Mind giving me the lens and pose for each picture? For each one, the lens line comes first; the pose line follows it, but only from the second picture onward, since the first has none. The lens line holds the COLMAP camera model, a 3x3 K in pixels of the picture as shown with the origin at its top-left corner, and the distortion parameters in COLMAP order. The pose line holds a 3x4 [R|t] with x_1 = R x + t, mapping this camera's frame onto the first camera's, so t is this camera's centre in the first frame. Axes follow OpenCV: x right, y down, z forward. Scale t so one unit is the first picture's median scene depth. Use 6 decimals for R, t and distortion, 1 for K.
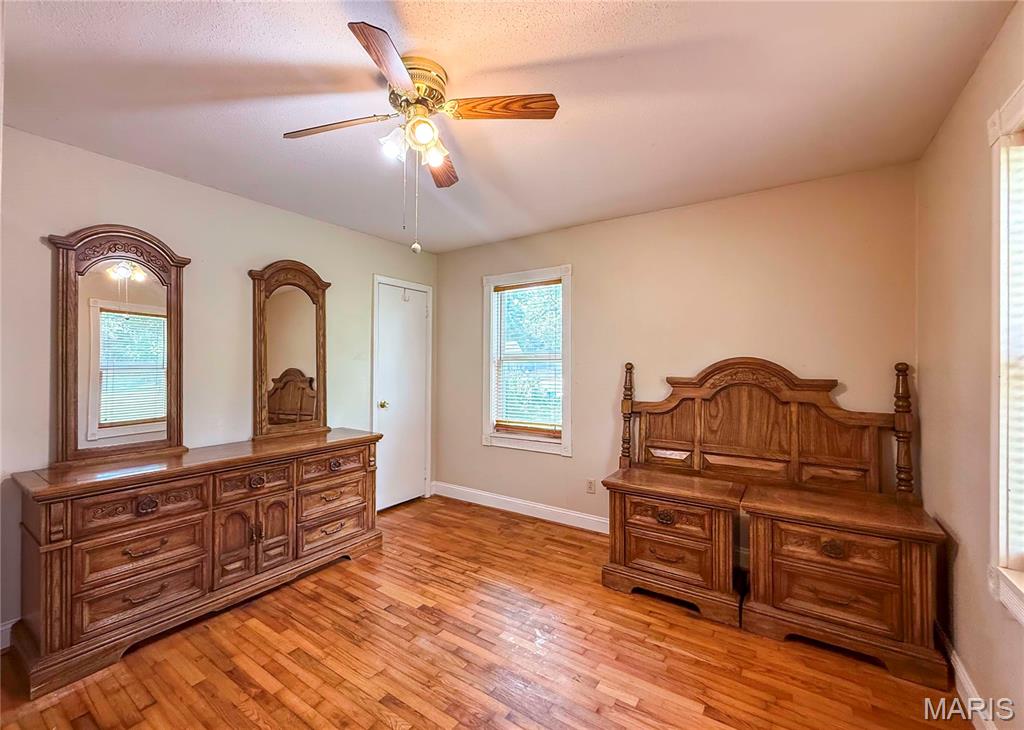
lens RADIAL K [[423.8, 0, 500.2], [0, 423.8, 367.5], [0, 0, 1]] dist [-0.001125, -0.000200]
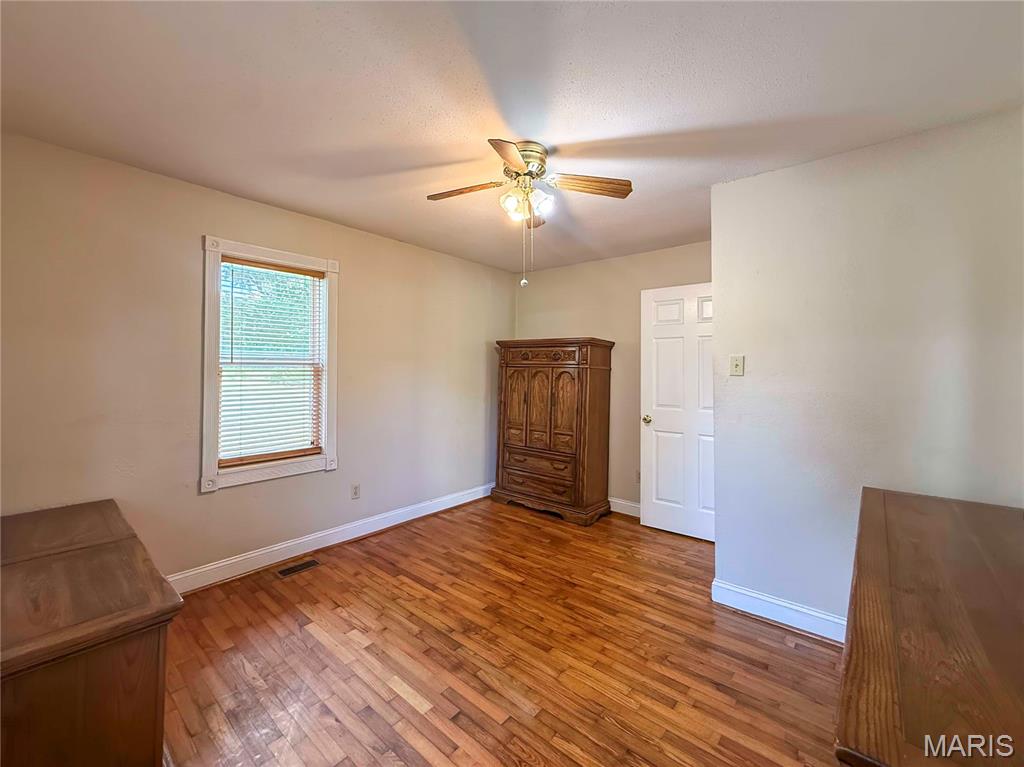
lens RADIAL K [[410.9, 0, 511.9], [0, 410.9, 378.5], [0, 0, 1]] dist [0.000240, 0.000116]
pose [[-0.995464, -0.013976, 0.094104, -0.241295], [-0.012676, 0.999816, 0.014398, 0.000777], [-0.094288, 0.013140, -0.995458, 1.958027]]
